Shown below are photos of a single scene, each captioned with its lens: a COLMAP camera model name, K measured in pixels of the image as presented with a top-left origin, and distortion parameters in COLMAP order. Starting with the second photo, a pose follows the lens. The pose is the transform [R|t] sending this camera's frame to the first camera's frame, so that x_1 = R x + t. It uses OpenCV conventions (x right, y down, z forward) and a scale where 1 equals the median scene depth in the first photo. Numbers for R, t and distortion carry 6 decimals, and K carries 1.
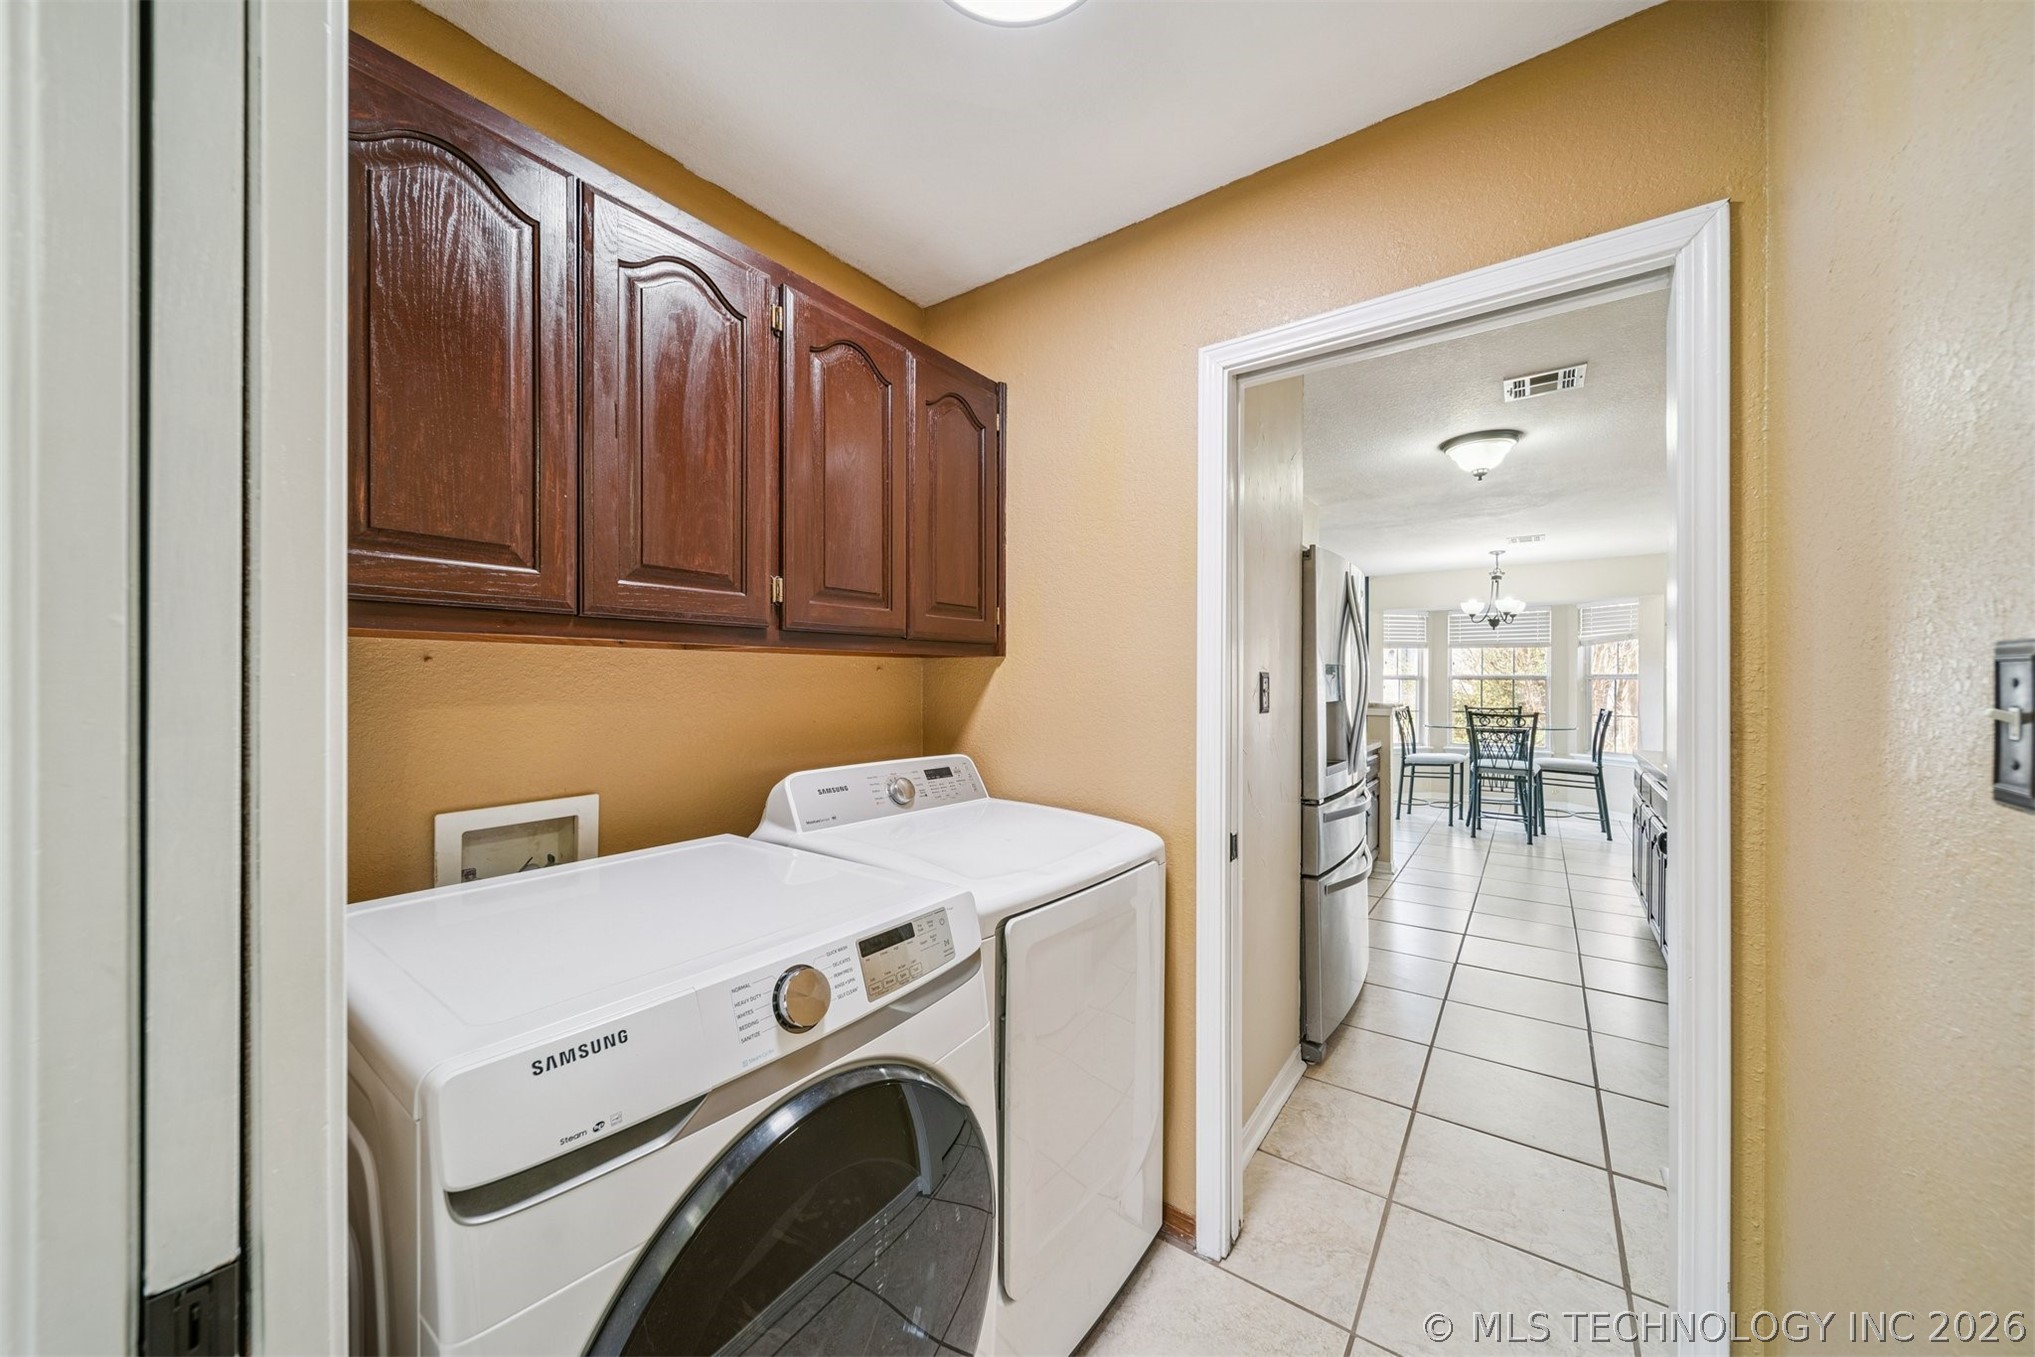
lens RADIAL K [[717.4, 0, 1012.4], [0, 717.4, 679.6], [0, 0, 1]] dist [0.004741, -0.000669]
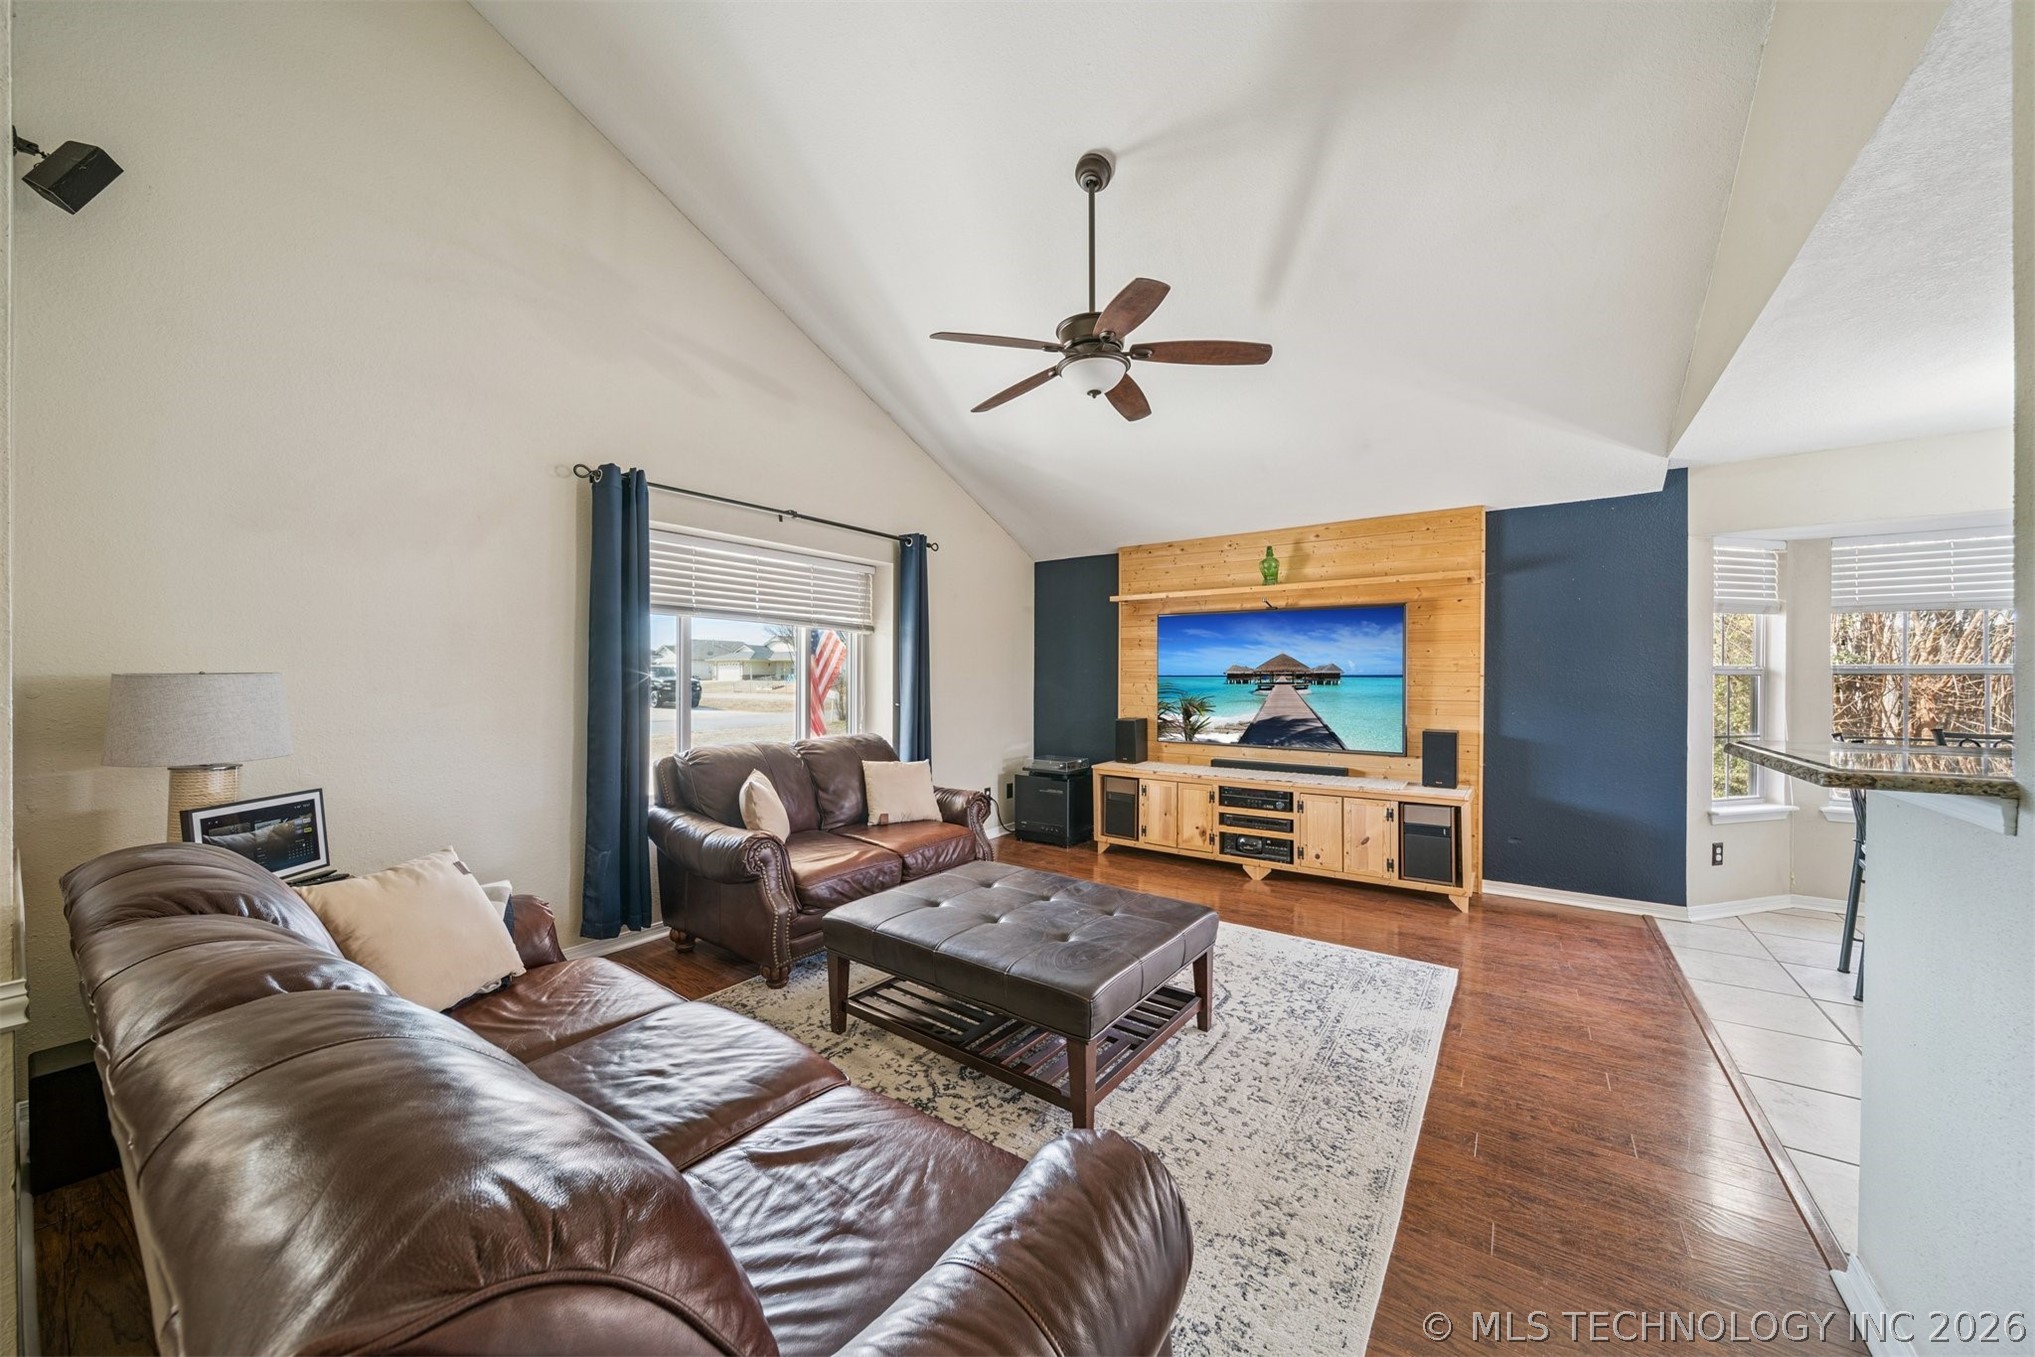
lens RADIAL K [[717.4, 0, 1021.3], [0, 717.4, 686.0], [0, 0, 1]] dist [0.004741, -0.000669]
pose [[0.999546, -0.002904, 0.029989, 0.027208], [0.002508, 0.999910, 0.013205, -0.000073], [-0.030024, -0.013124, 0.999463, 0.637826]]
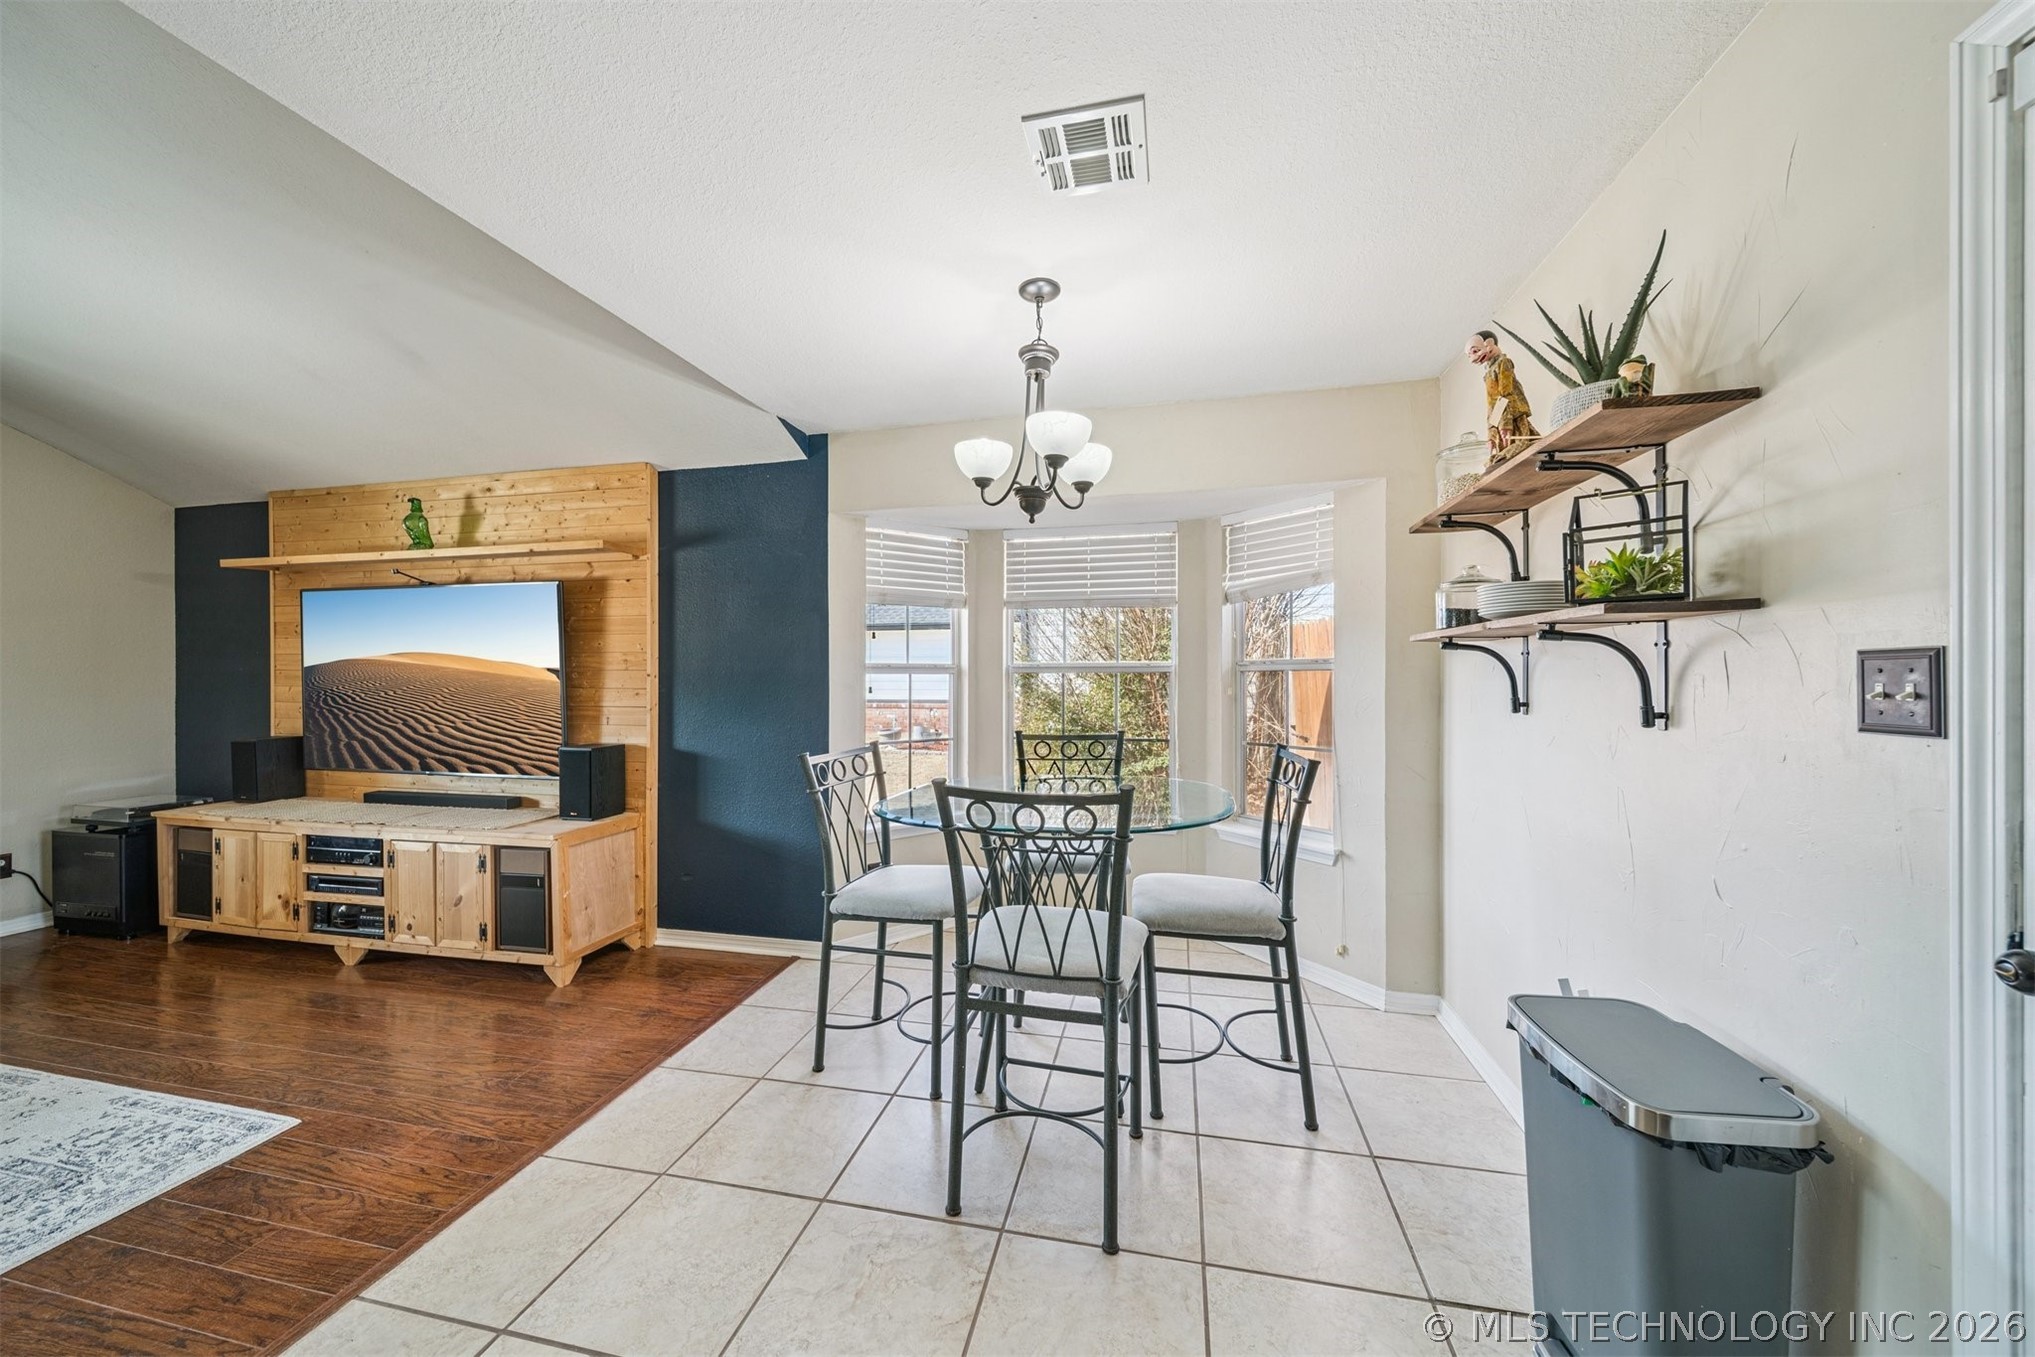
lens RADIAL K [[717.4, 0, 1019.2], [0, 717.4, 684.2], [0, 0, 1]] dist [0.004741, -0.000669]
pose [[0.915233, -0.010661, 0.402785, 0.527647], [0.005921, 0.999898, 0.013013, 0.001777], [-0.402882, -0.009525, 0.915202, 0.694337]]
